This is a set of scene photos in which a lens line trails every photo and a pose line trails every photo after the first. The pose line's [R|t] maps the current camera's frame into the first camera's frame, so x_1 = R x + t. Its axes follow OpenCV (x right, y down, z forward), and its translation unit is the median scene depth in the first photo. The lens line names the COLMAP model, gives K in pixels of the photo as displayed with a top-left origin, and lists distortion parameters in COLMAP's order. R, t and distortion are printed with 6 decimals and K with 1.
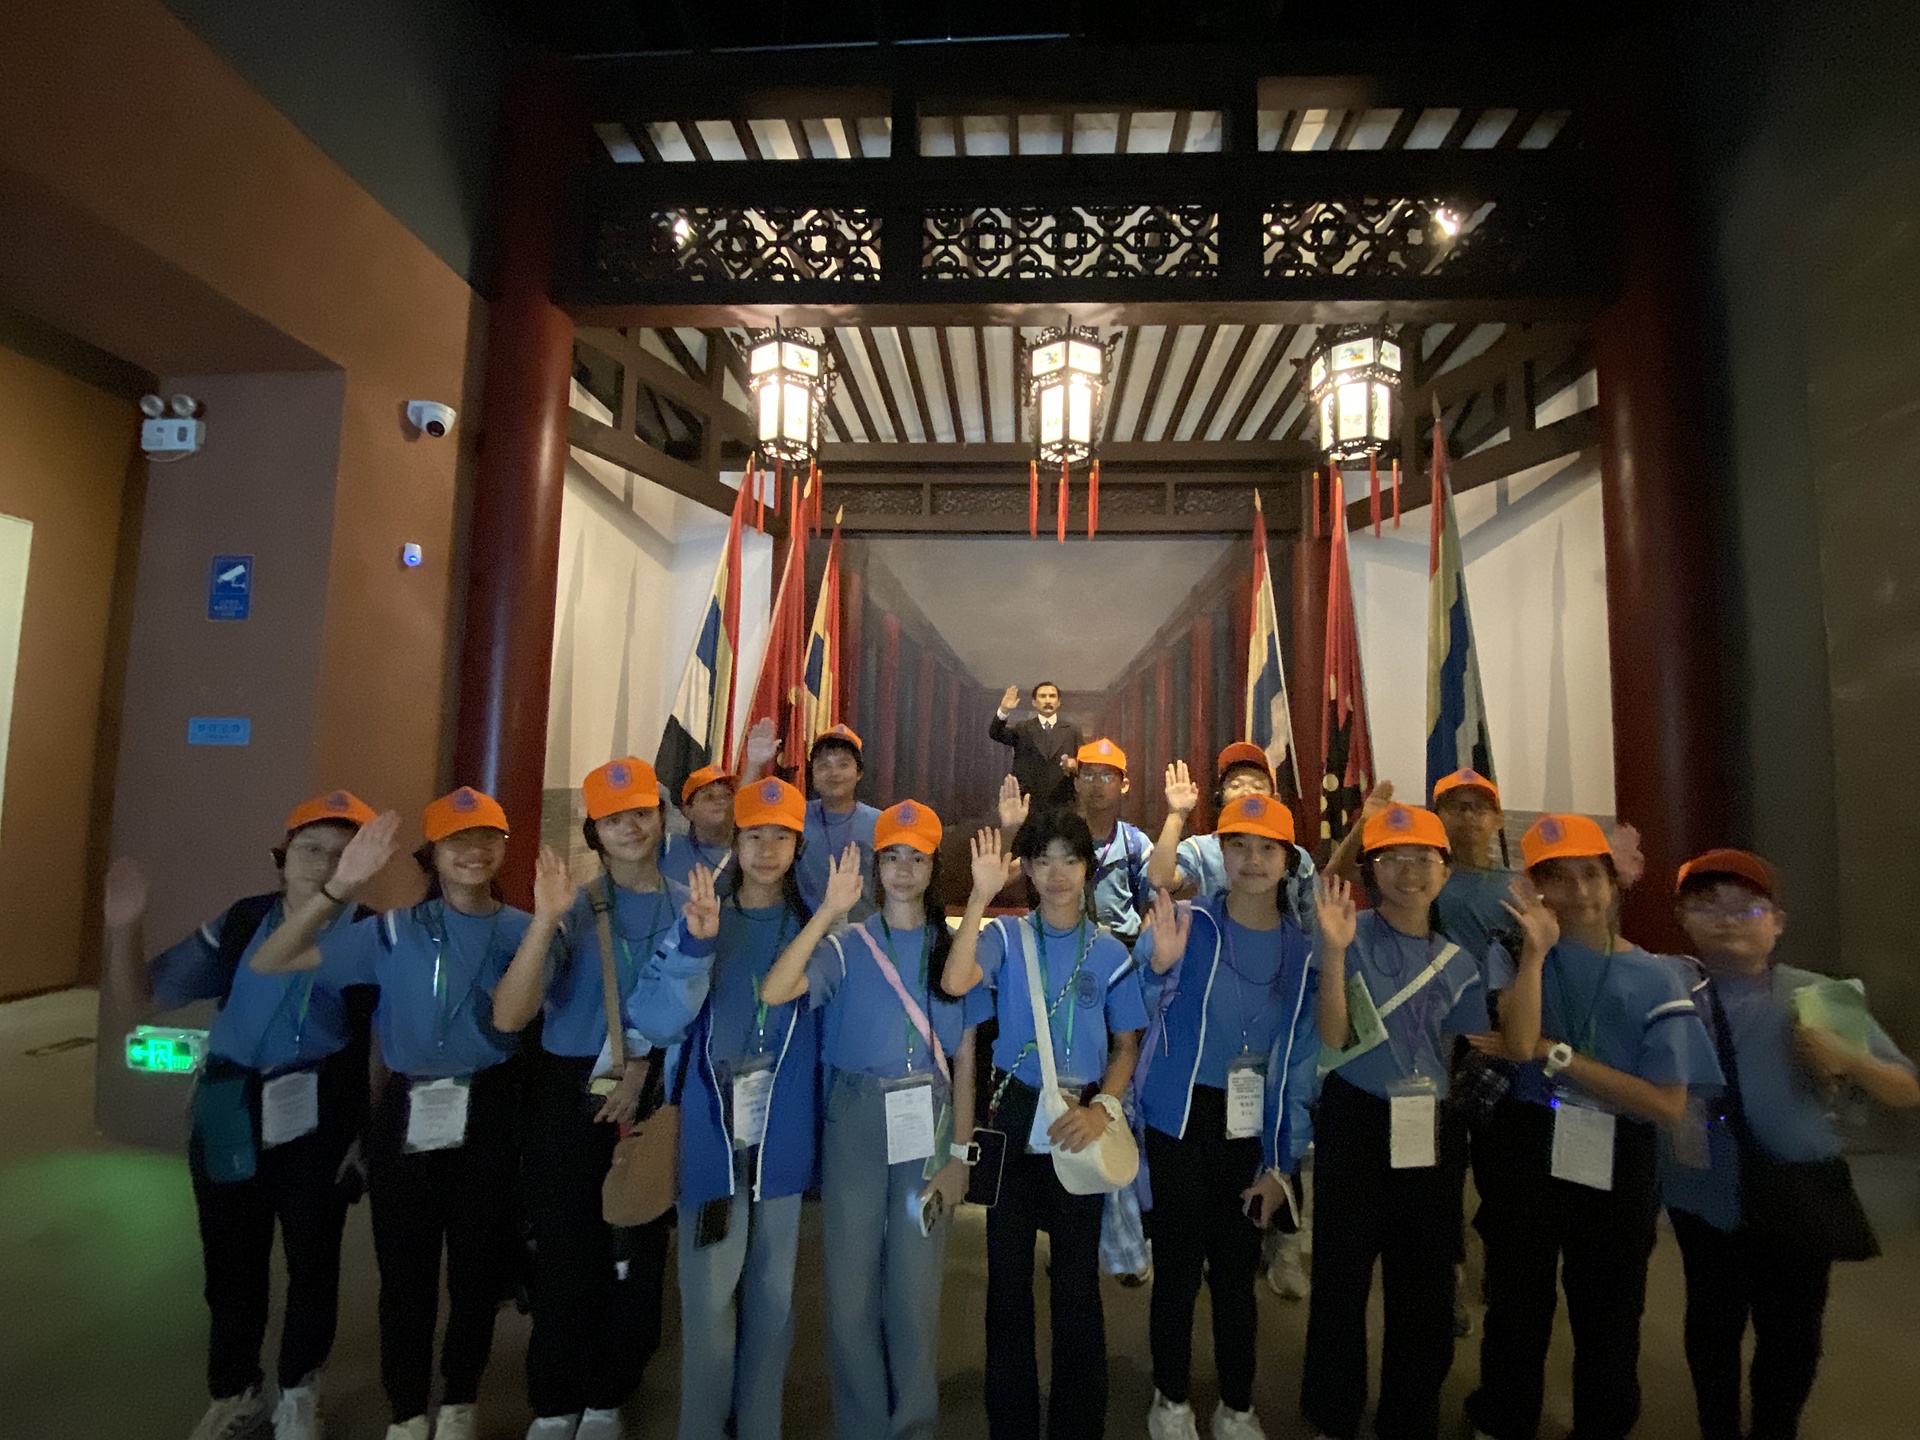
lens RADIAL K [[785.8, 0, 960.0], [0, 785.8, 720.0], [0, 0, 1]] dist [0.007243, -0.014669]
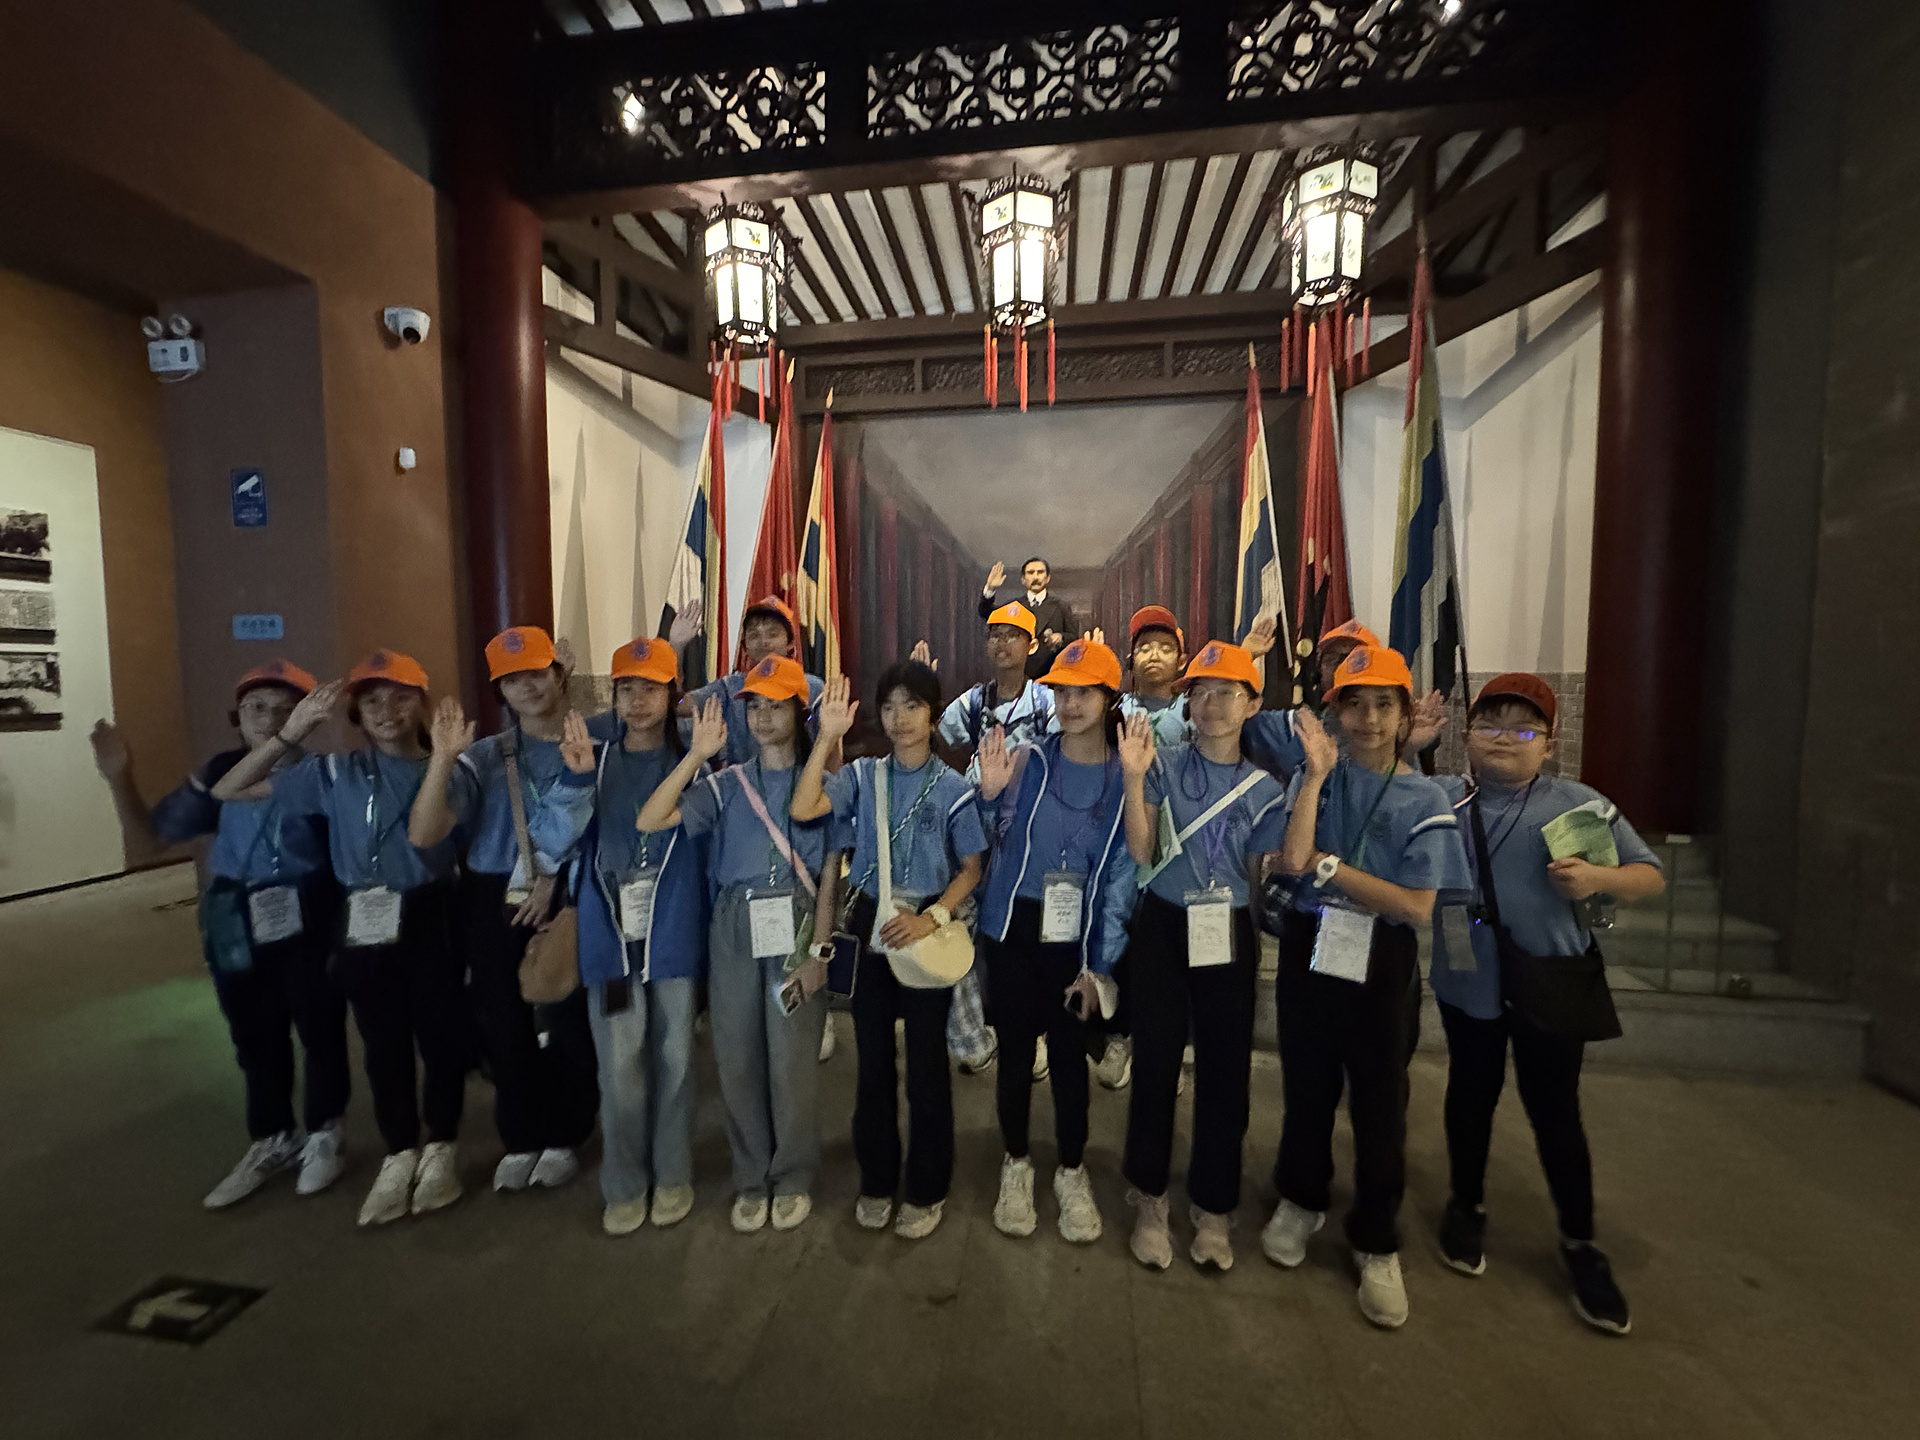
lens RADIAL K [[790.2, 0, 960.0], [0, 790.2, 720.0], [0, 0, 1]] dist [-0.002795, -0.000303]
pose [[0.994793, -0.020989, -0.099731, 0.154122], [0.034171, 0.990611, 0.132369, 0.026362], [0.096016, -0.135088, 0.986170, -0.044862]]
